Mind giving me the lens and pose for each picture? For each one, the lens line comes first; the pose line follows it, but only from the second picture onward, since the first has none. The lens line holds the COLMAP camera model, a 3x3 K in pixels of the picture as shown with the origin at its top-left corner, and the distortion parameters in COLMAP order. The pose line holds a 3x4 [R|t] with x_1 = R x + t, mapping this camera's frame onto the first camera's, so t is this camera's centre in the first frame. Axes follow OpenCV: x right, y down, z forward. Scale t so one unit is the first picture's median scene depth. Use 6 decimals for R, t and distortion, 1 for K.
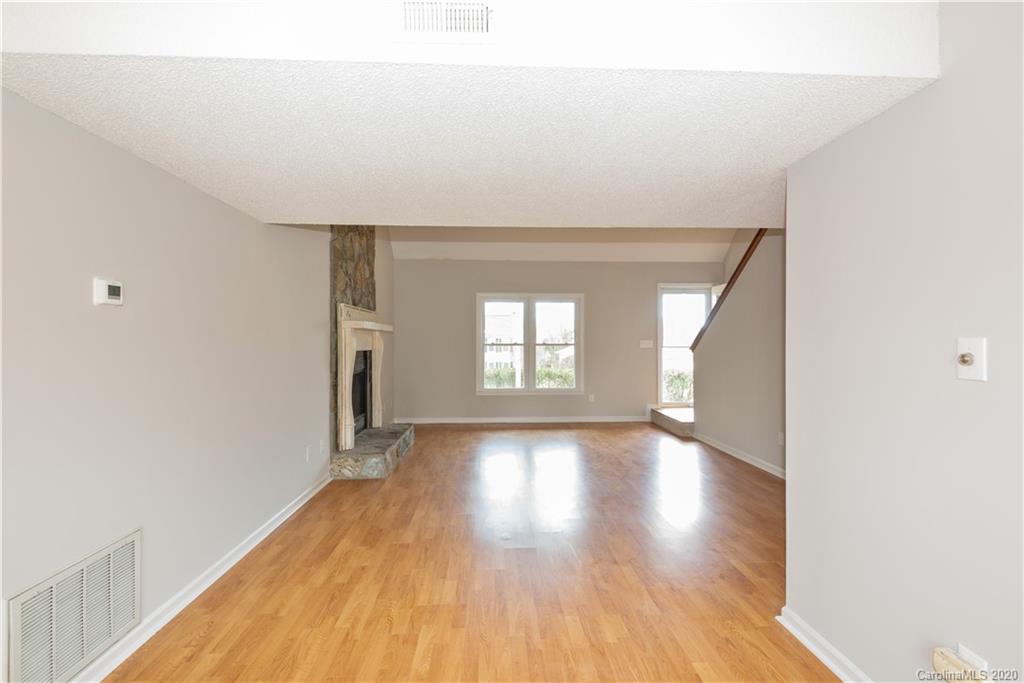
lens RADIAL K [[465.1, 0, 517.3], [0, 465.1, 341.2], [0, 0, 1]] dist [0.020442, -0.007281]
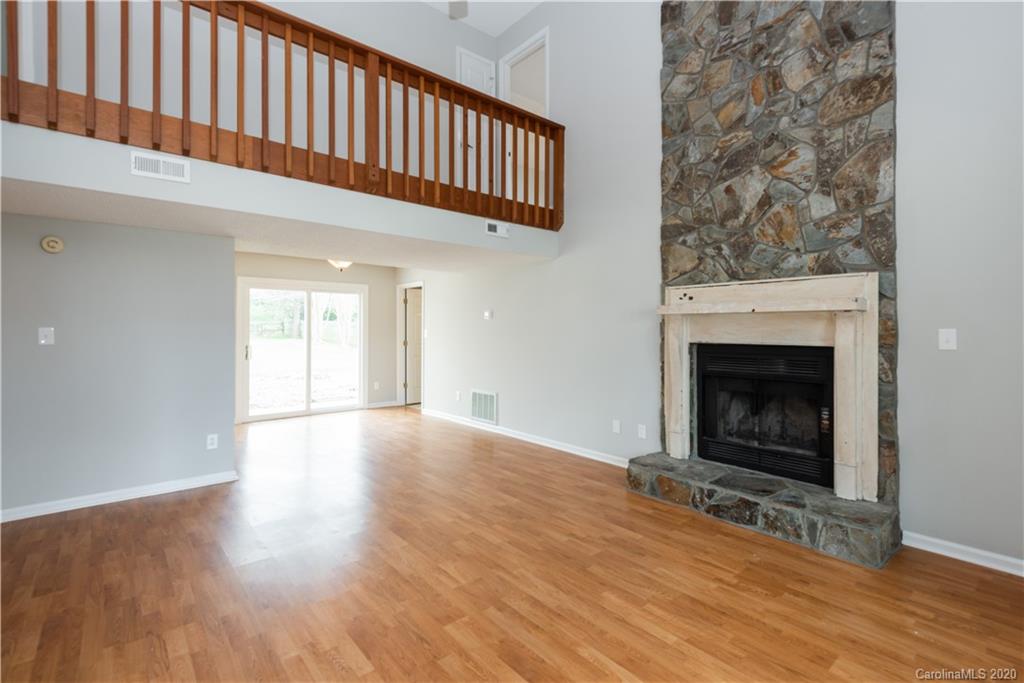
lens RADIAL K [[465.1, 0, 507.8], [0, 465.1, 322.5], [0, 0, 1]] dist [0.020442, -0.007281]
pose [[-0.800093, -0.011419, -0.599768, 0.248610], [-0.003306, 0.999888, -0.014626, -0.000573], [0.599868, -0.009719, -0.800040, 0.945088]]
